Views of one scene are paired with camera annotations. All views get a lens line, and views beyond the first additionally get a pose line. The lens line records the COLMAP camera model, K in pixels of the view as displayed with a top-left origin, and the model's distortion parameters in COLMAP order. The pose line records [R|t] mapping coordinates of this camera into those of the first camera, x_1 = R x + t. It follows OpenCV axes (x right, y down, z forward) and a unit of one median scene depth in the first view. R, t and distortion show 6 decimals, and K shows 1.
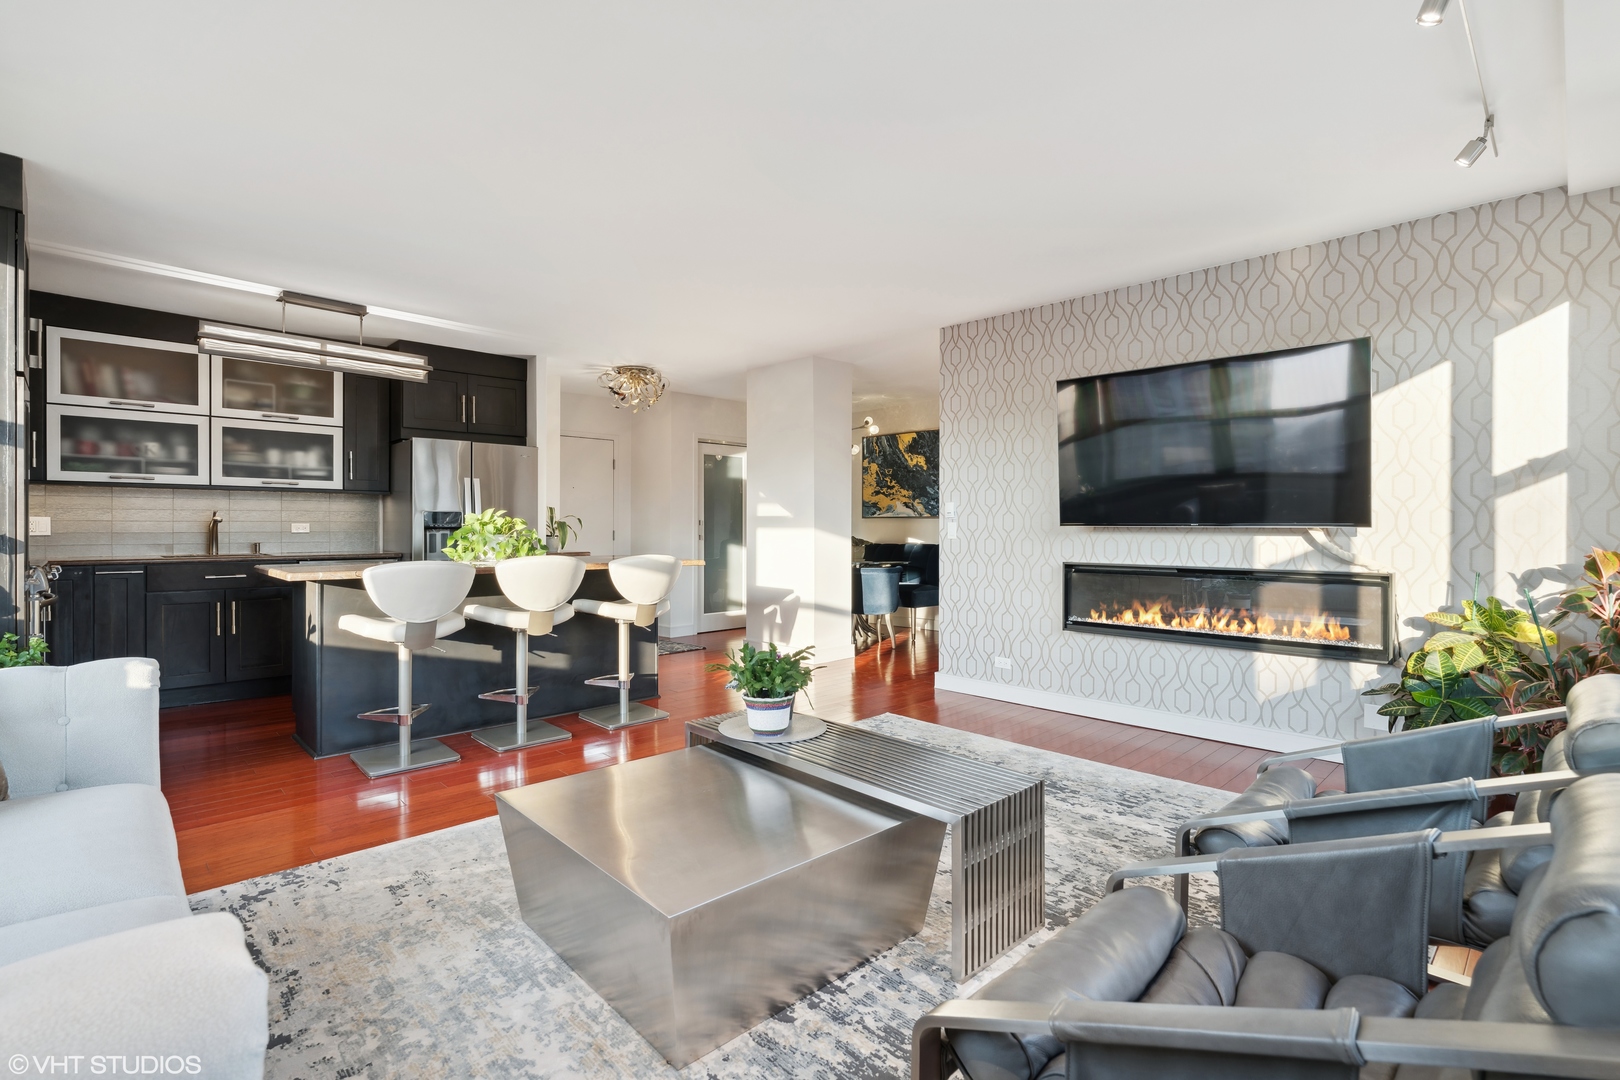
lens RADIAL K [[747.5, 0, 804.2], [0, 747.5, 528.4], [0, 0, 1]] dist [-0.004536, -0.000057]
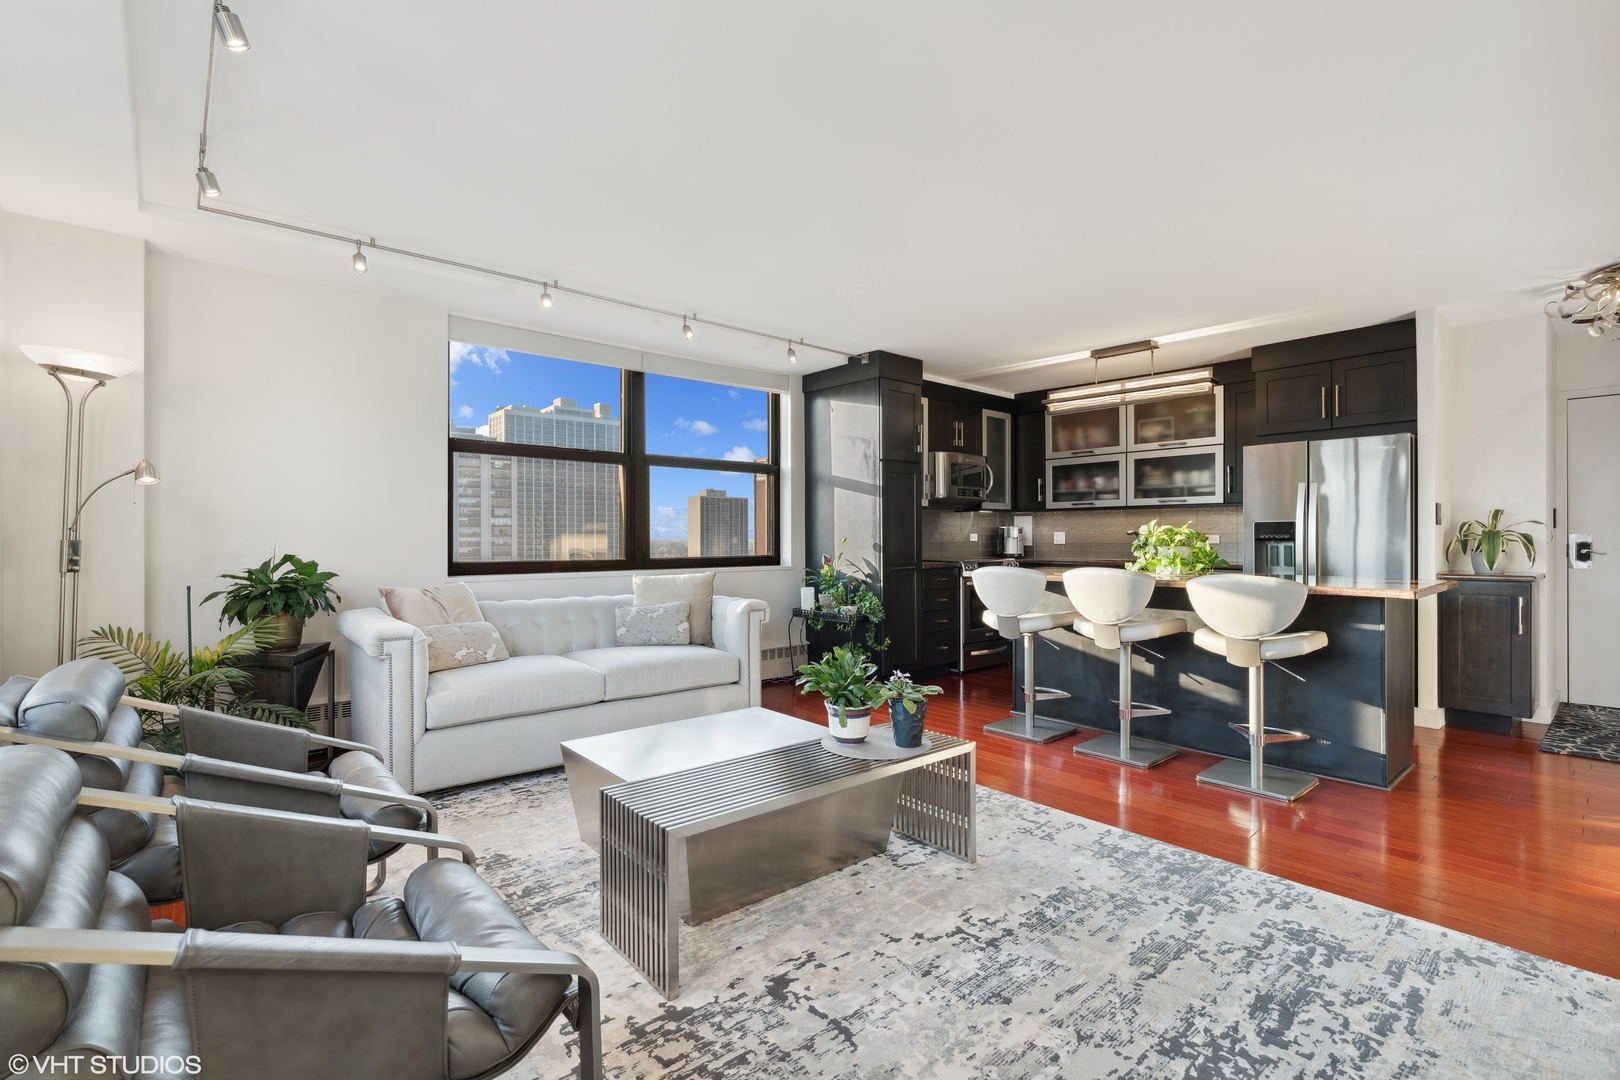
lens RADIAL K [[733.6, 0, 806.0], [0, 733.6, 542.0], [0, 0, 1]] dist [-0.003647, 0.000930]
pose [[-0.051058, 0.004560, -0.998685, 0.519715], [-0.000983, 0.999989, 0.004616, -0.001515], [0.998695, 0.001217, -0.051052, 0.538276]]
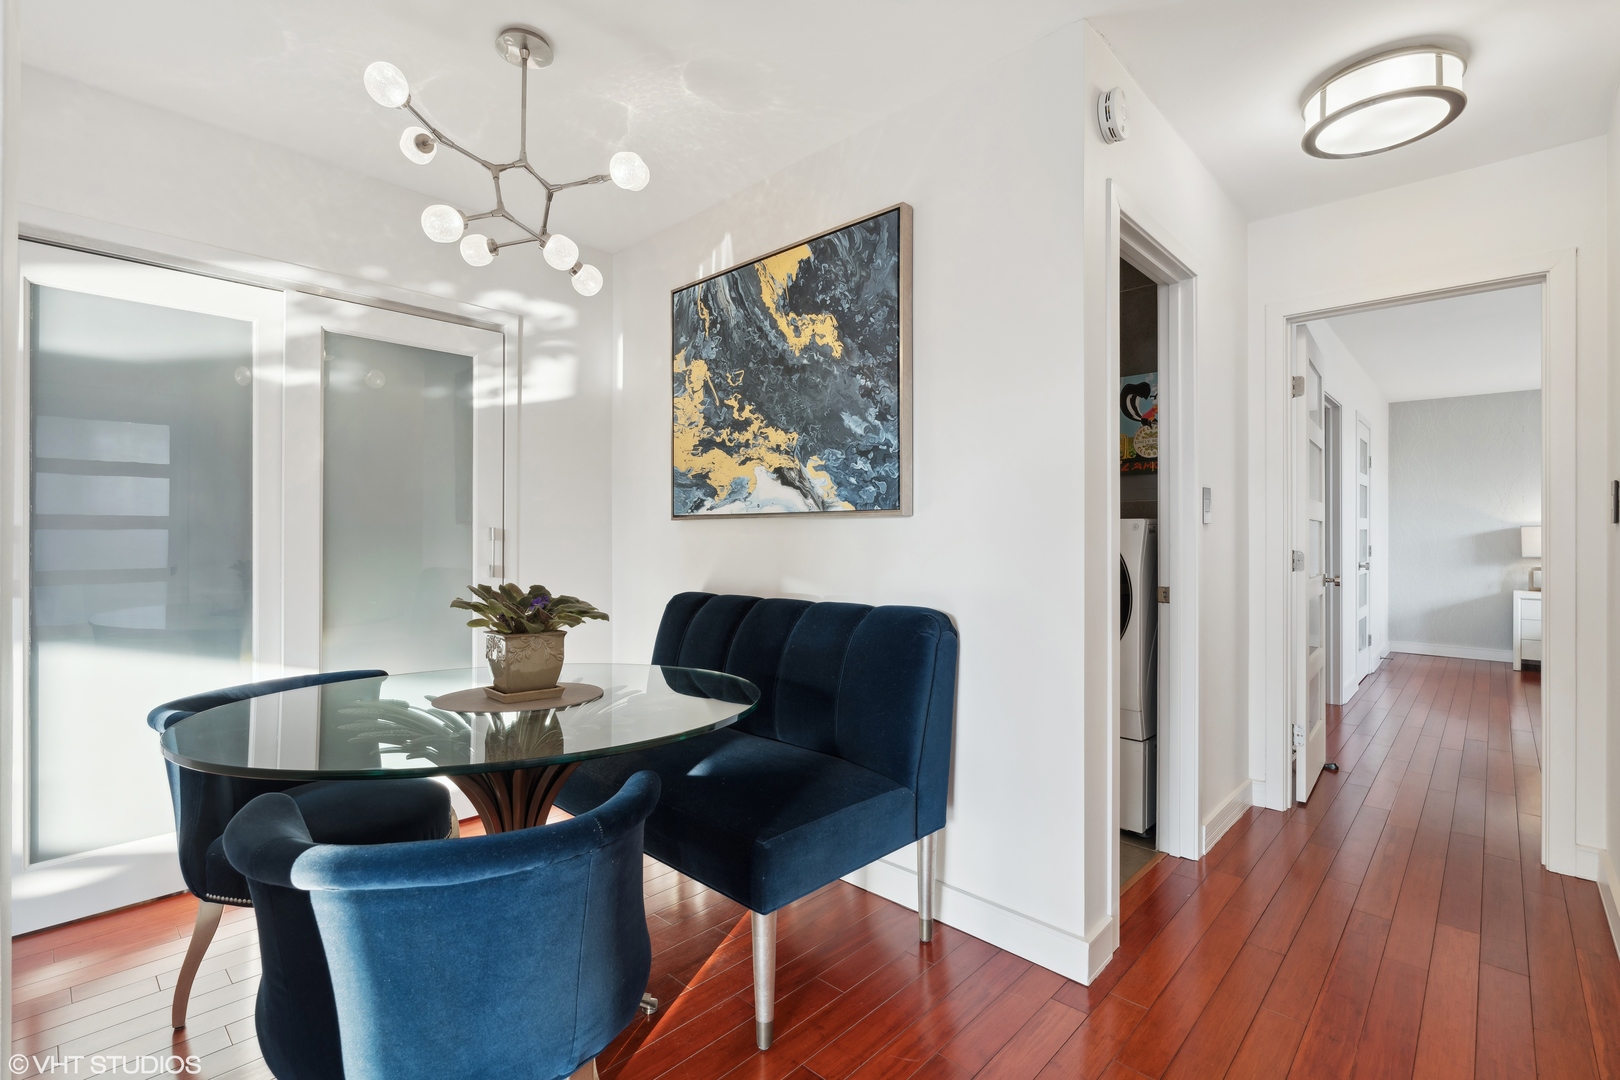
lens RADIAL K [[747.5, 0, 804.2], [0, 747.5, 528.4], [0, 0, 1]] dist [-0.004536, -0.000057]
pose [[0.998616, -0.002267, 0.052548, 0.228099], [0.002838, 0.999938, -0.010803, -0.010018], [-0.052520, 0.010937, 0.998560, 1.203830]]
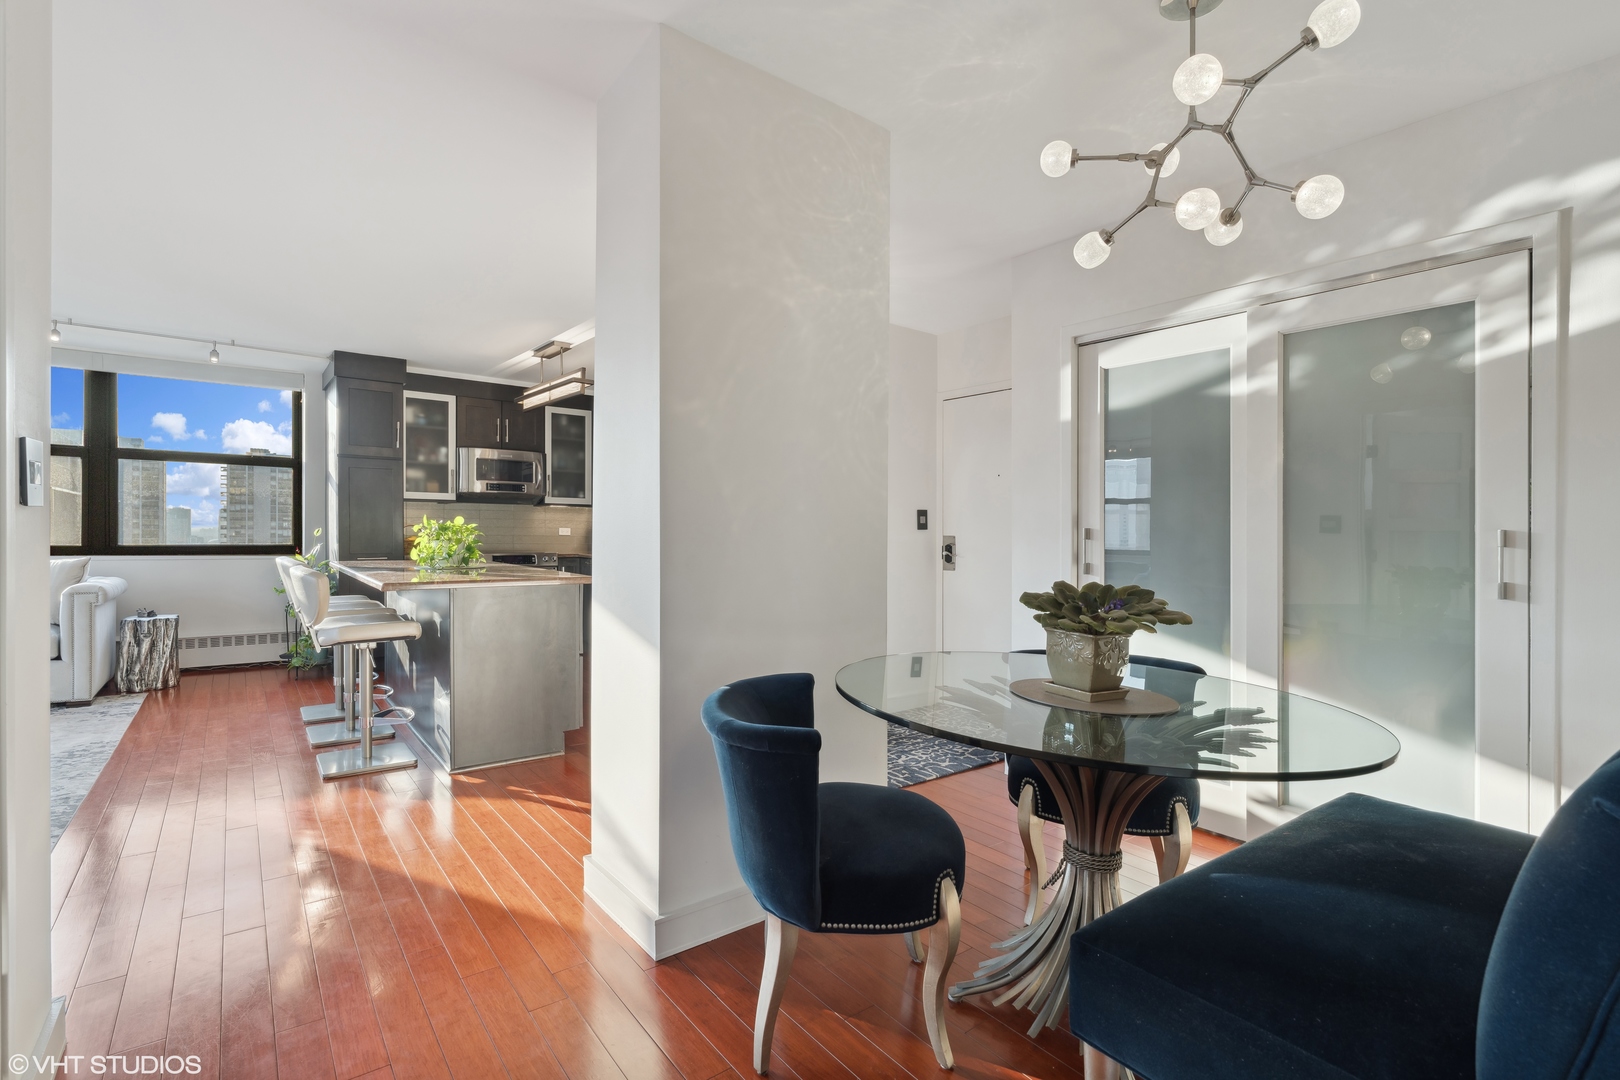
lens RADIAL K [[765.3, 0, 811.7], [0, 765.3, 544.4], [0, 0, 1]] dist [-0.002232, -0.000173]
pose [[-0.112237, 0.013589, -0.993588, 0.526486], [-0.015955, 0.999753, 0.015475, -0.010370], [0.993553, 0.017589, -0.111993, 1.509541]]
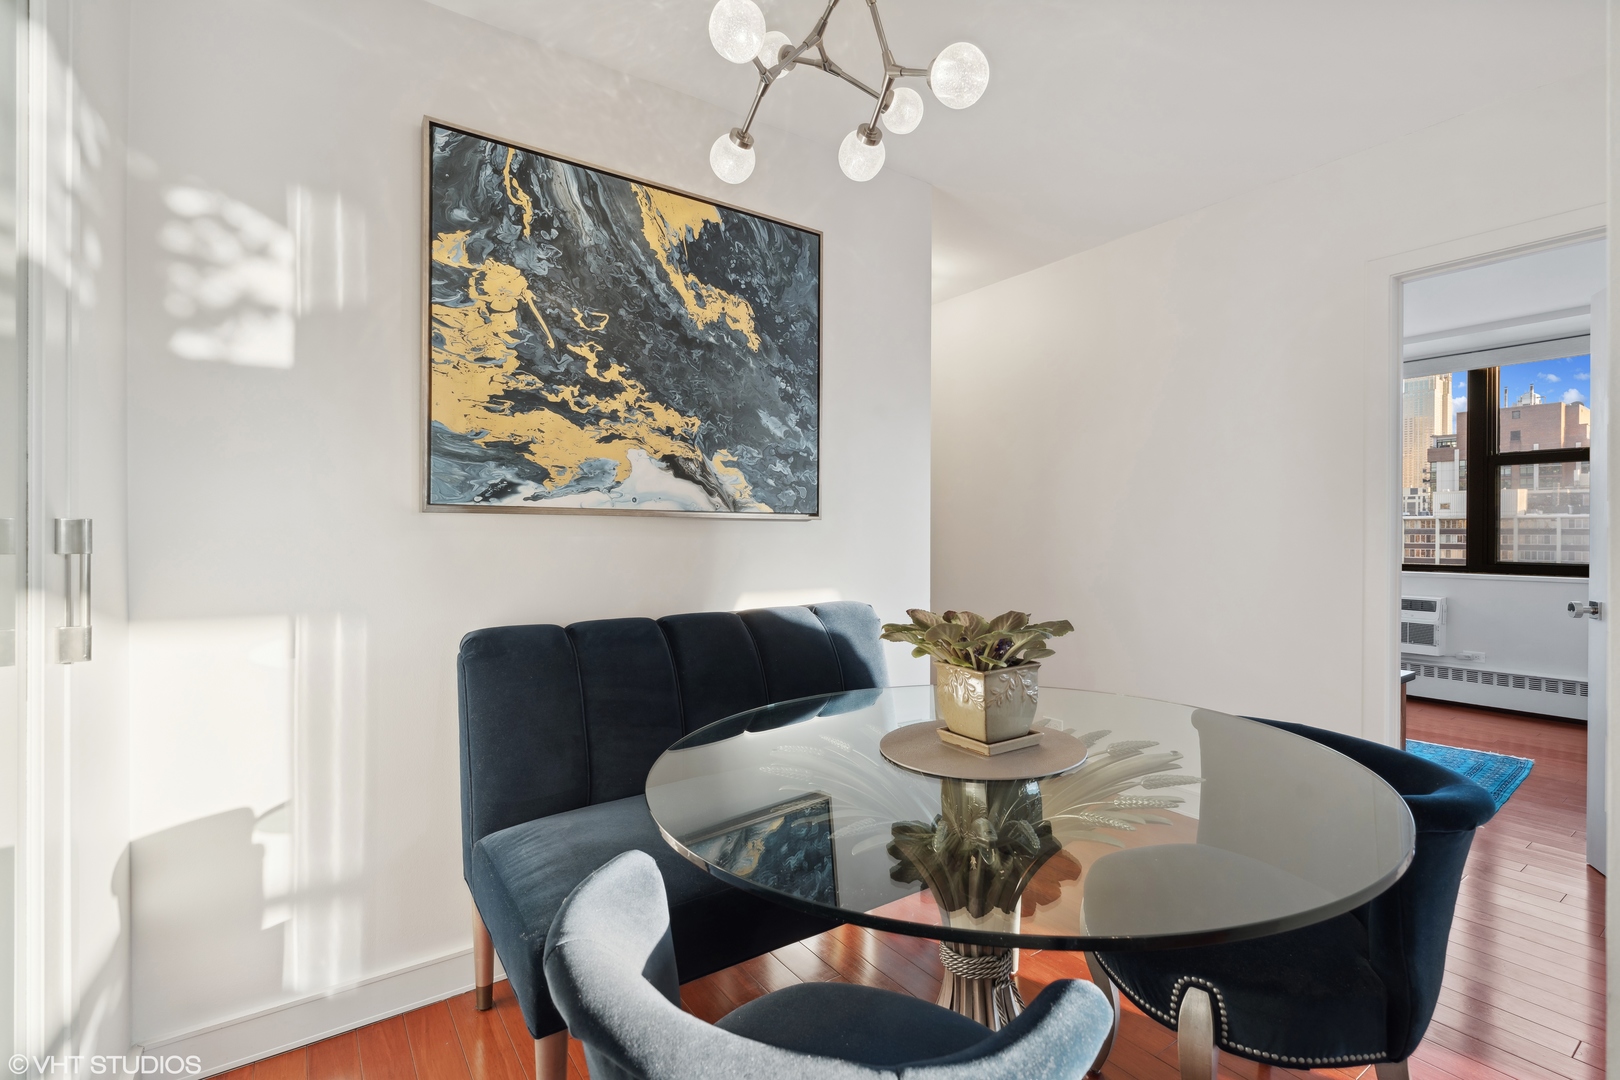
lens RADIAL K [[747.5, 0, 804.2], [0, 747.5, 528.4], [0, 0, 1]] dist [-0.004536, -0.000057]
pose [[0.136705, 0.006165, 0.990593, -0.206576], [-0.001946, 0.999980, -0.005955, -0.014482], [-0.990610, -0.001113, 0.136715, 1.624127]]
